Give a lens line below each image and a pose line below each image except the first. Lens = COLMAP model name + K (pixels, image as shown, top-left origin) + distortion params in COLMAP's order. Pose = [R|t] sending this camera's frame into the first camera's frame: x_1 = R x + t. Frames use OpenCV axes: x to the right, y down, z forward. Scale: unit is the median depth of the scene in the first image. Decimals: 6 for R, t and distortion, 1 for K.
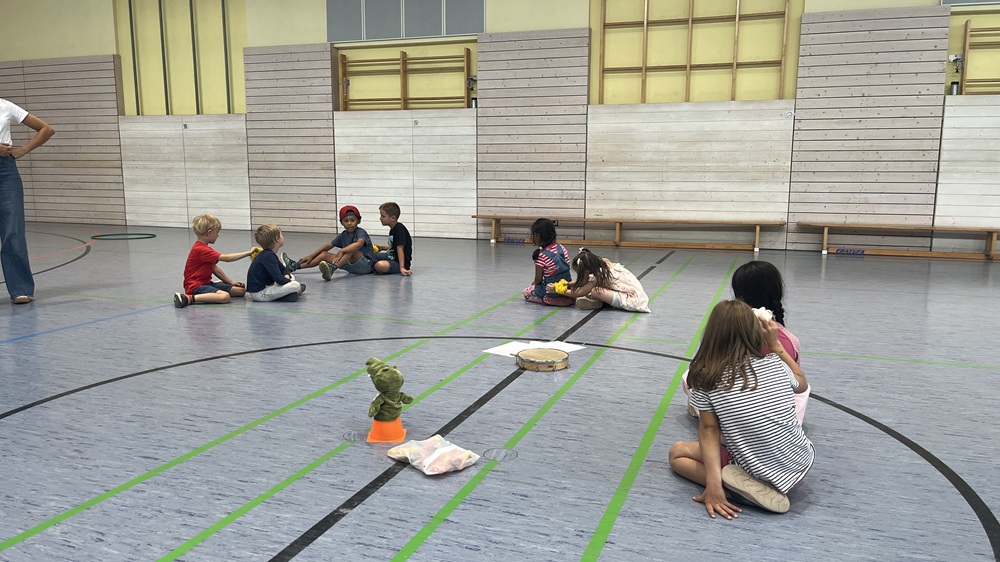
lens RADIAL K [[755.9, 0, 505.4], [0, 755.9, 287.6], [0, 0, 1]] dist [0.051508, -0.068306]
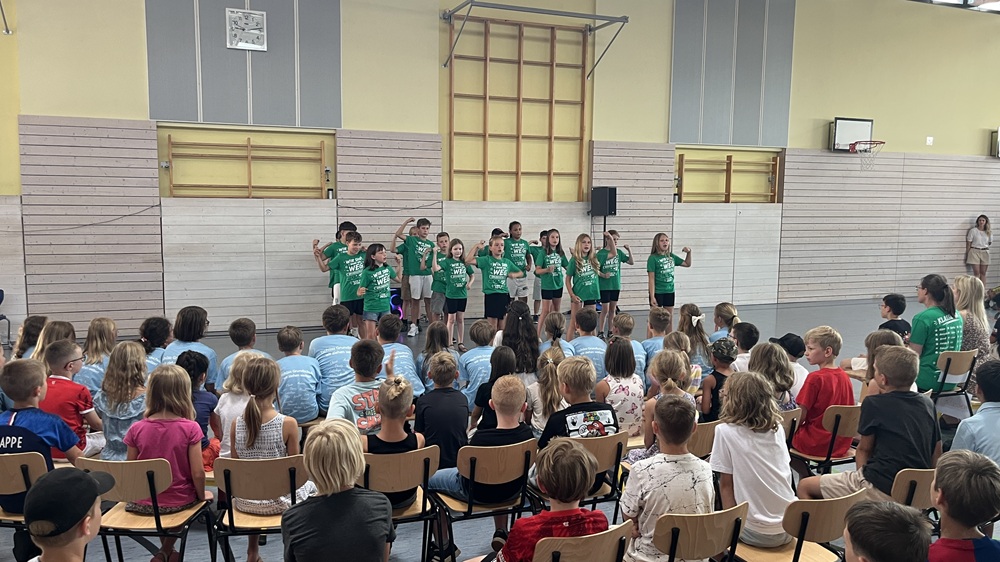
lens RADIAL K [[736.8, 0, 479.7], [0, 736.8, 288.2], [0, 0, 1]] dist [0.037892, -0.035878]
pose [[0.758647, -0.069331, 0.647802, -0.548917], [0.097765, 0.995178, -0.007984, -0.090163], [-0.644125, 0.069389, 0.761767, 0.121750]]
